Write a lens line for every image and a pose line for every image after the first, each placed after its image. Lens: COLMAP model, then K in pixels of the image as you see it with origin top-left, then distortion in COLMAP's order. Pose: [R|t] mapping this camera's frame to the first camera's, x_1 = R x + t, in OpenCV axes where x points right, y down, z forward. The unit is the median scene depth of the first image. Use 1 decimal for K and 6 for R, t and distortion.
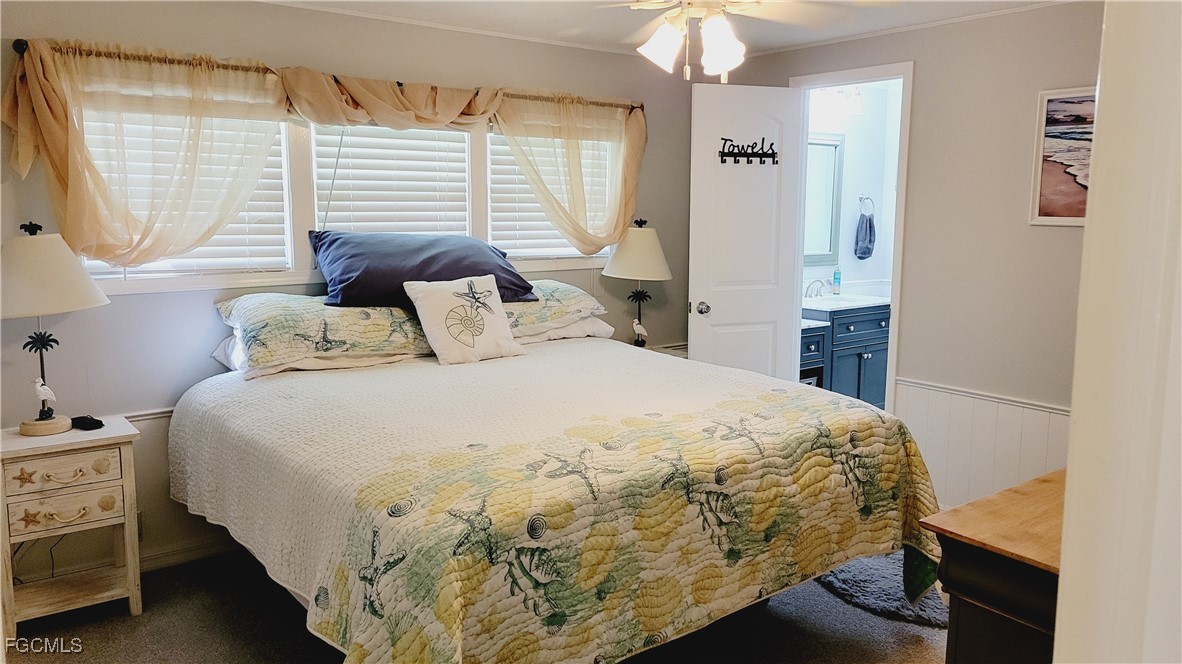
lens RADIAL K [[882.9, 0, 590.1], [0, 882.9, 317.6], [0, 0, 1]] dist [0.053577, -0.032046]
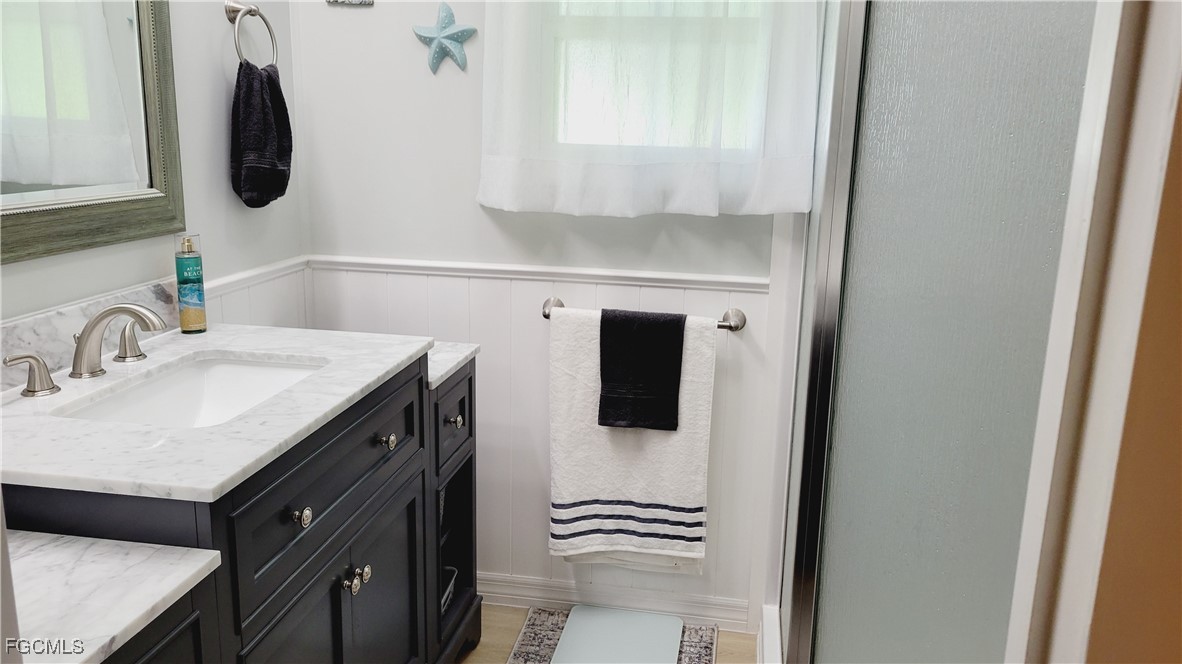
lens RADIAL K [[882.9, 0, 590.1], [0, 882.9, 317.6], [0, 0, 1]] dist [0.053577, -0.032046]
pose [[0.737104, -0.135165, 0.662123, 0.175858], [0.069639, 0.989770, 0.124526, -0.058700], [-0.672181, -0.045679, 0.738976, 0.681298]]
